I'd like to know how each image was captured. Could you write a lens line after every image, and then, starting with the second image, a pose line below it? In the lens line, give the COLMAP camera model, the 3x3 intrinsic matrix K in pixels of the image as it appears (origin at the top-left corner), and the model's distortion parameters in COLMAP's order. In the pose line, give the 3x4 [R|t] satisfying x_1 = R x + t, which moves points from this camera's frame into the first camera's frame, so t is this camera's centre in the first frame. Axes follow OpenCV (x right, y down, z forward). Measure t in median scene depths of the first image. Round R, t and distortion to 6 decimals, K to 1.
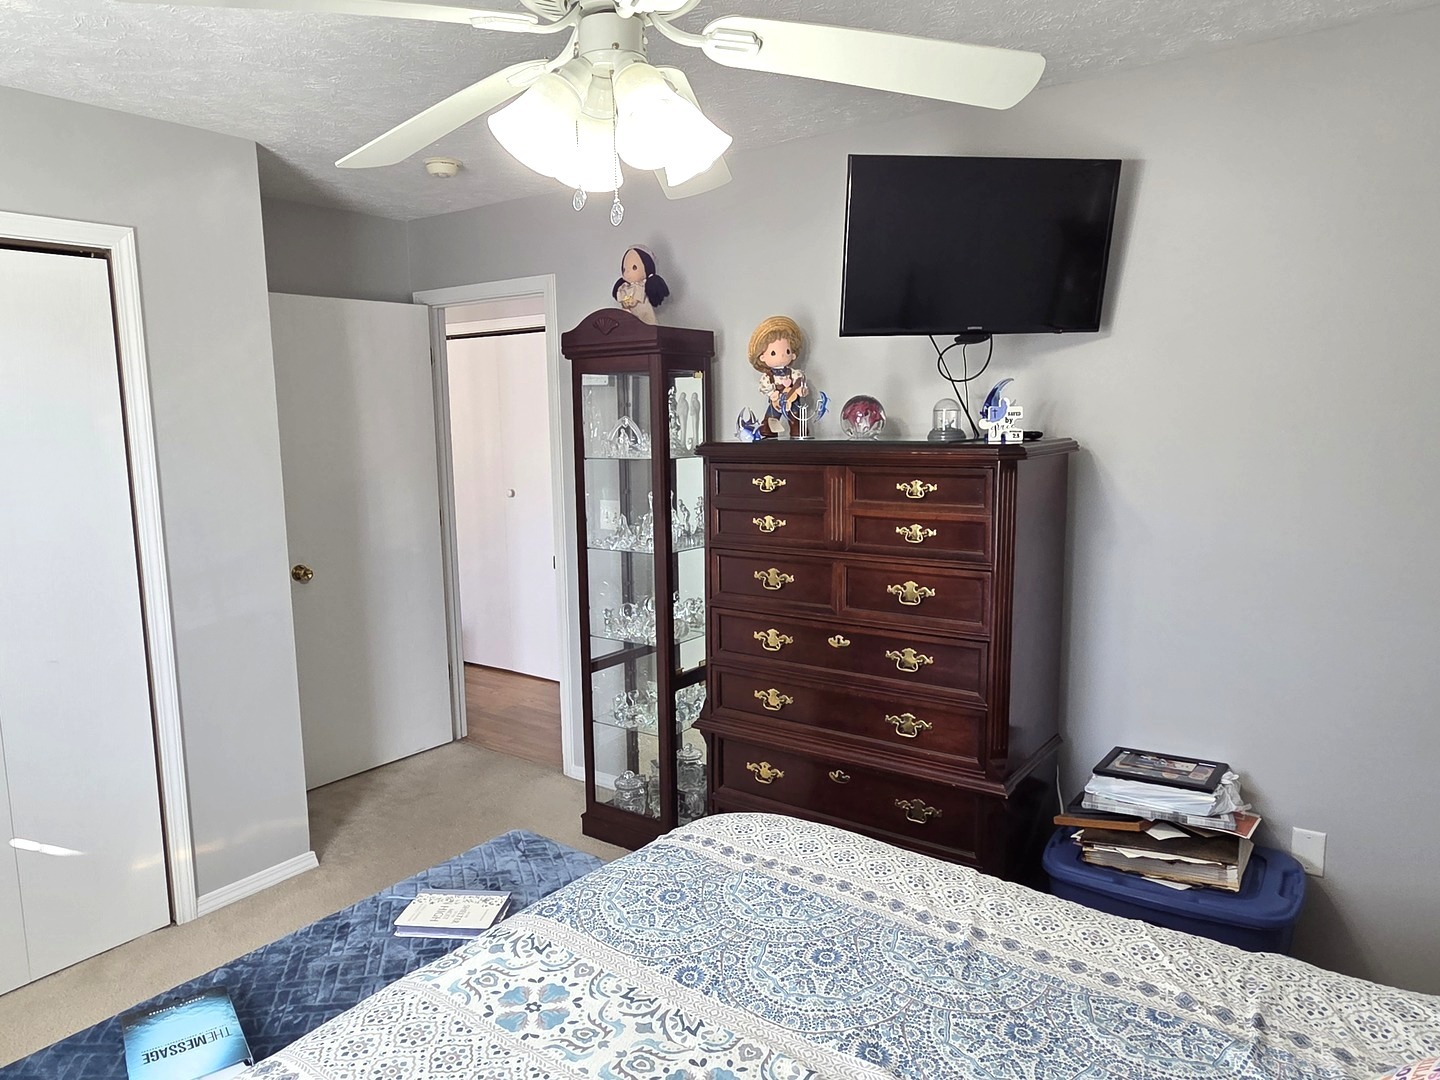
lens RADIAL K [[1000.7, 0, 722.6], [0, 1000.7, 544.3], [0, 0, 1]] dist [-0.001275, 0.000396]
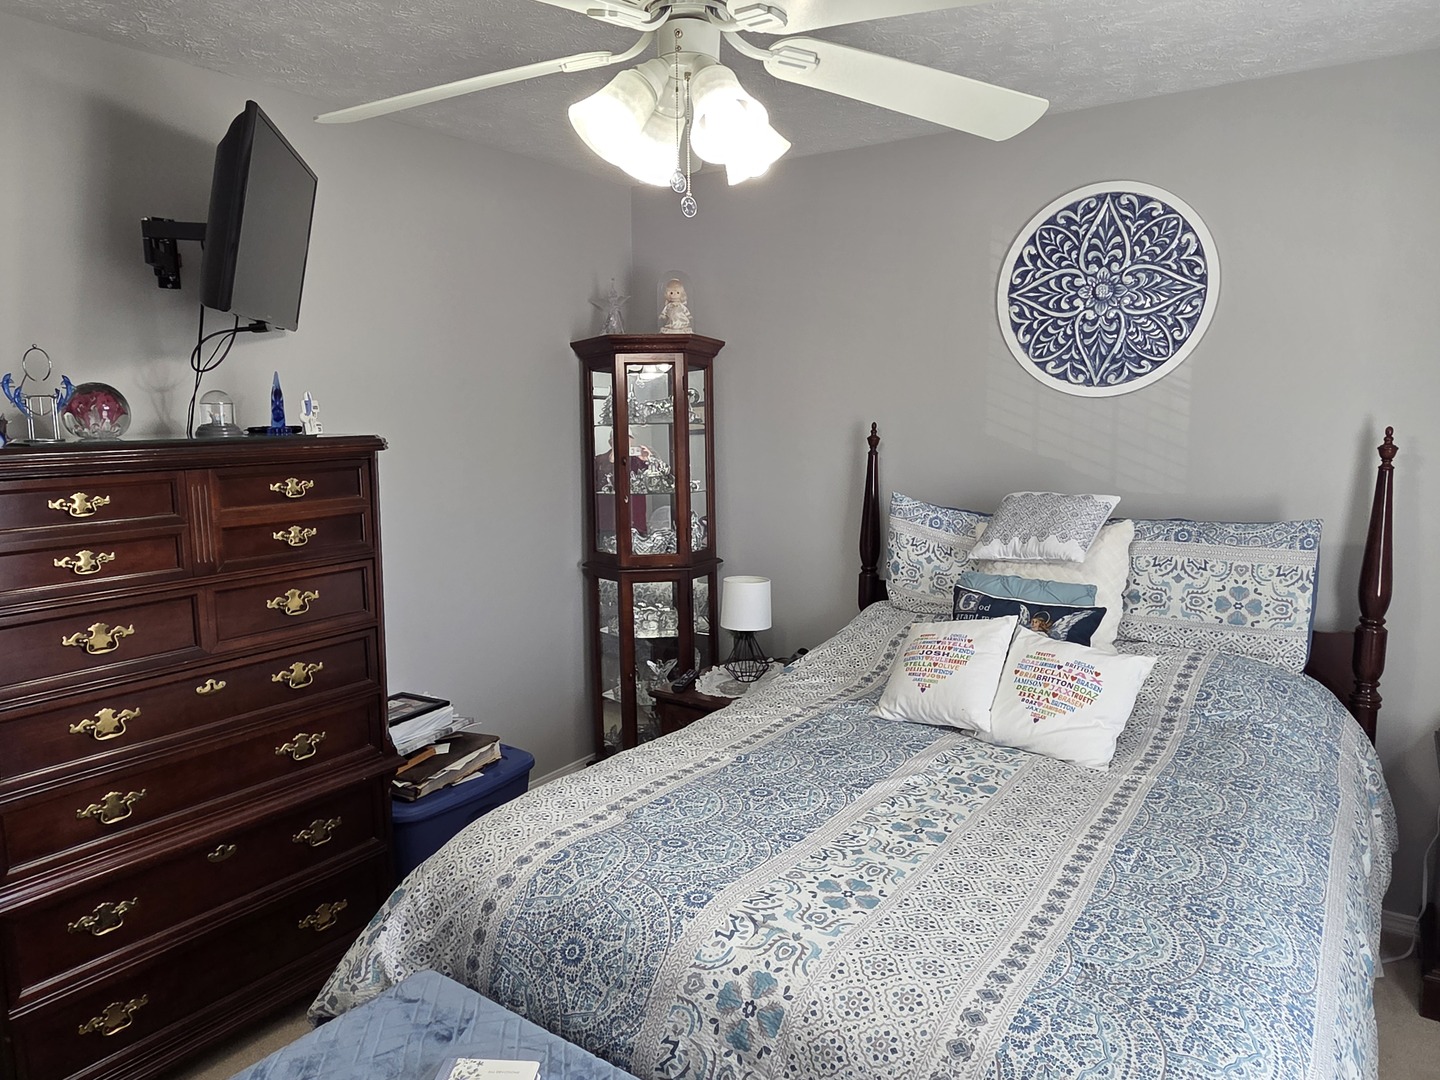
lens RADIAL K [[1000.7, 0, 722.6], [0, 1000.7, 544.3], [0, 0, 1]] dist [-0.001275, 0.000396]
pose [[-0.070663, -0.120952, 0.990140, -0.769551], [0.138586, 0.981804, 0.129825, -0.070027], [-0.987826, 0.146393, -0.052615, 0.678661]]
